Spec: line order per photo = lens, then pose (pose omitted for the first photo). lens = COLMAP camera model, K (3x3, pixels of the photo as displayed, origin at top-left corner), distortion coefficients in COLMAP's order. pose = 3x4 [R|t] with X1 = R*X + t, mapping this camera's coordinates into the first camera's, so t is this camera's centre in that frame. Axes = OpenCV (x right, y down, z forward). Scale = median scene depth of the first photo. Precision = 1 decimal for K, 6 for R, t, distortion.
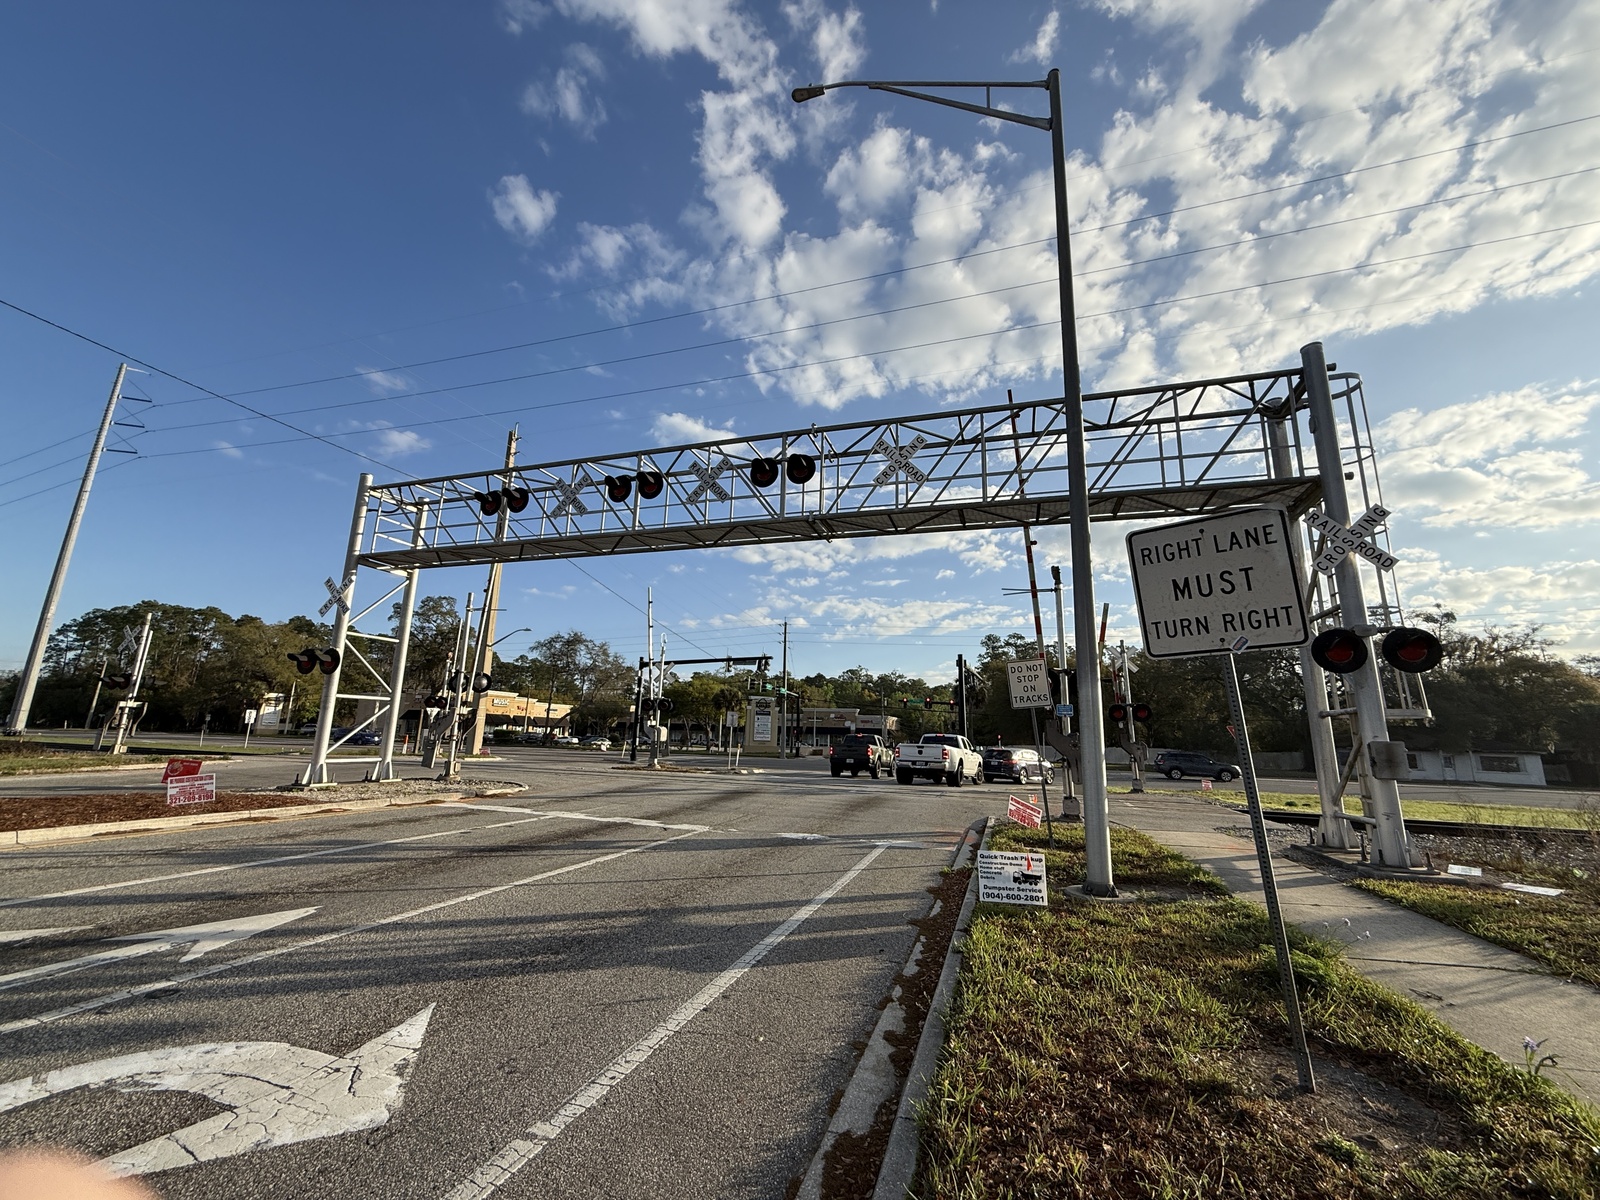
lens RADIAL K [[630.6, 0, 794.9], [0, 630.6, 606.9], [0, 0, 1]] dist [-0.000729, 0.000388]
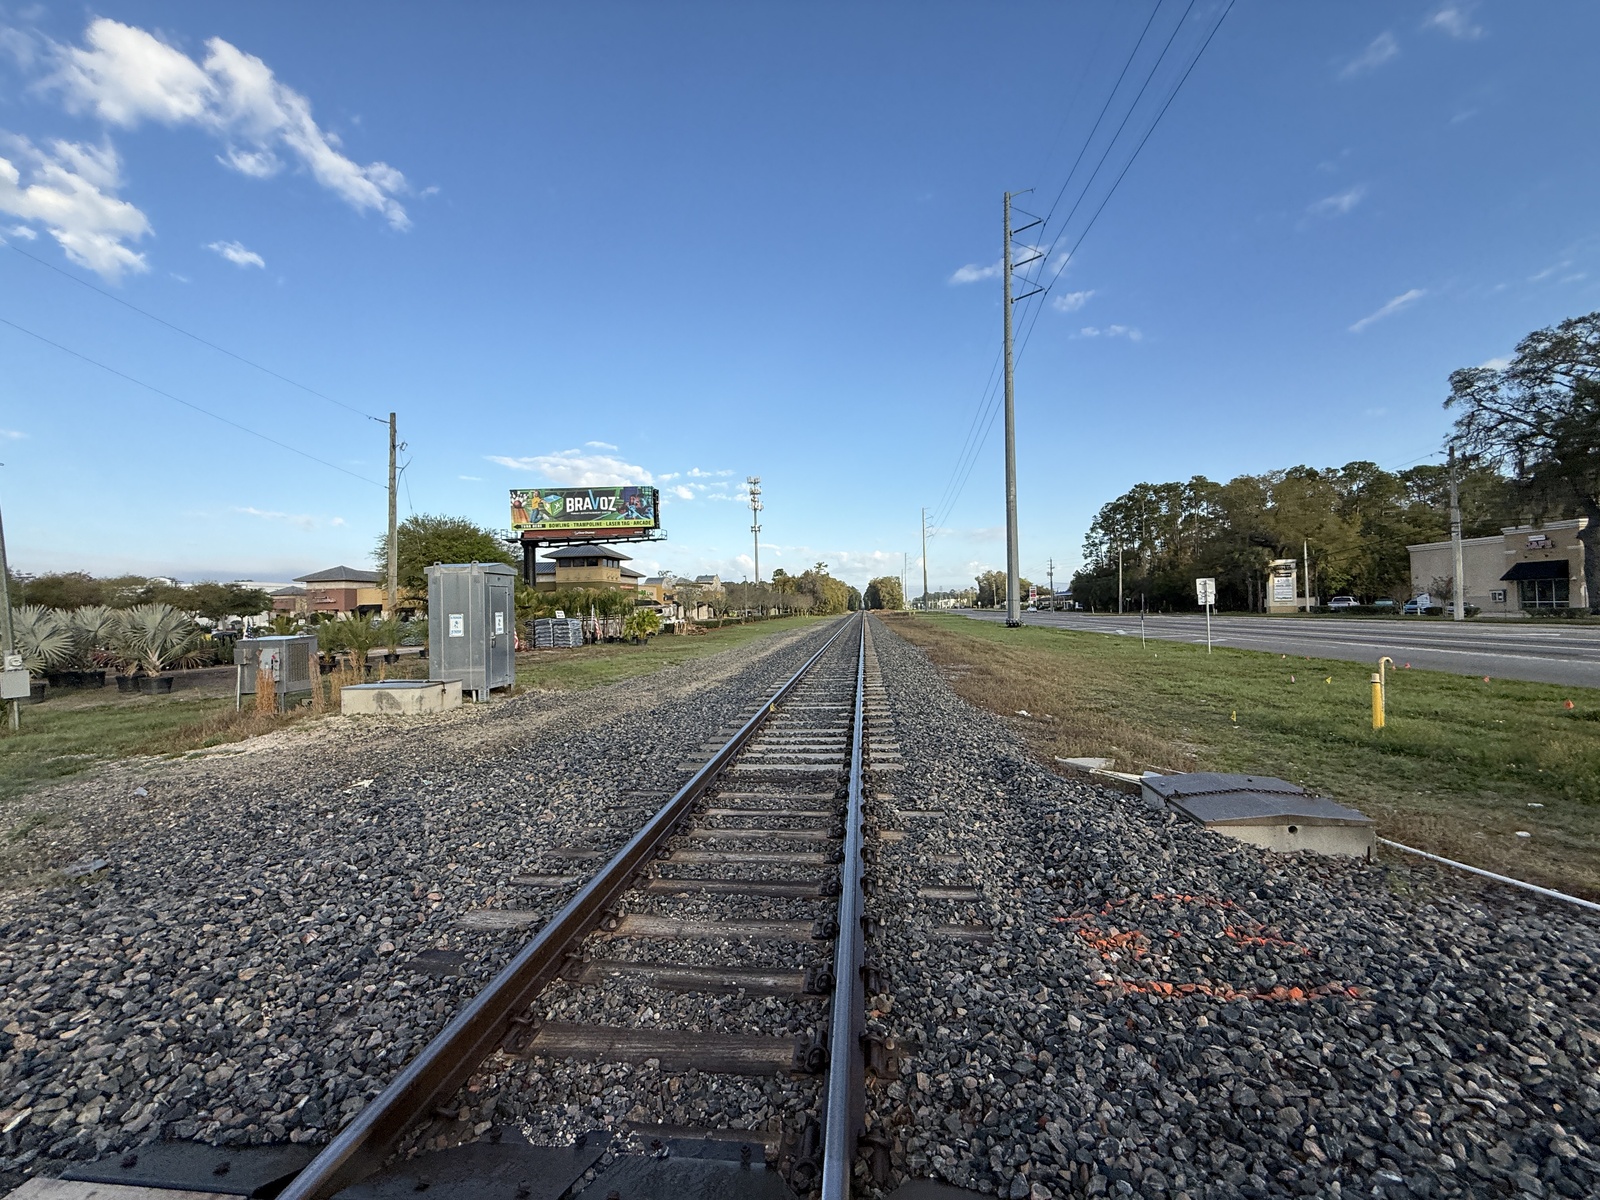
lens RADIAL K [[630.6, 0, 796.8], [0, 630.6, 590.0], [0, 0, 1]] dist [-0.000729, 0.000388]
pose [[0.210706, -0.062792, -0.975531, -0.215662], [0.228789, 0.973386, -0.013237, 0.050202], [0.950399, -0.220402, 0.219464, 0.276862]]
